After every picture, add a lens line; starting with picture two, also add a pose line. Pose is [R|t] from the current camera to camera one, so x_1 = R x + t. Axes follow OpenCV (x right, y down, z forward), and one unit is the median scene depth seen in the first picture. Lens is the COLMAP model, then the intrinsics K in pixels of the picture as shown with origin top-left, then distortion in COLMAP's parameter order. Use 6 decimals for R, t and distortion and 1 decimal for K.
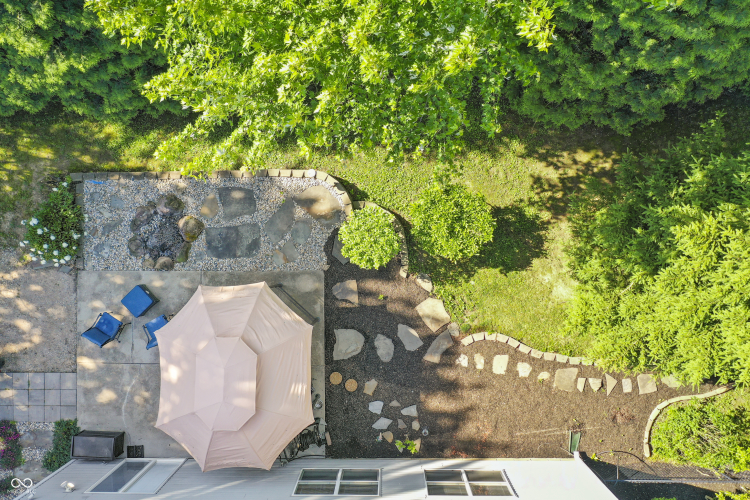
lens RADIAL K [[594.2, 0, 375.0], [0, 594.2, 250.2], [0, 0, 1]] dist [-0.001808, -0.007259]
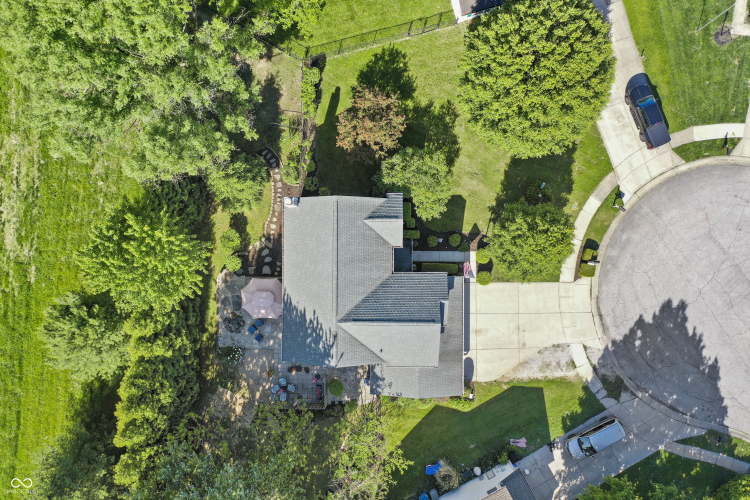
lens RADIAL K [[594.2, 0, 374.6], [0, 594.2, 250.0], [0, 0, 1]] dist [-0.001808, -0.007259]
pose [[0.007717, -0.999431, 0.032842, -0.038544], [0.999564, 0.008645, 0.028215, 0.689718], [-0.028483, 0.032610, 0.999062, -2.491082]]
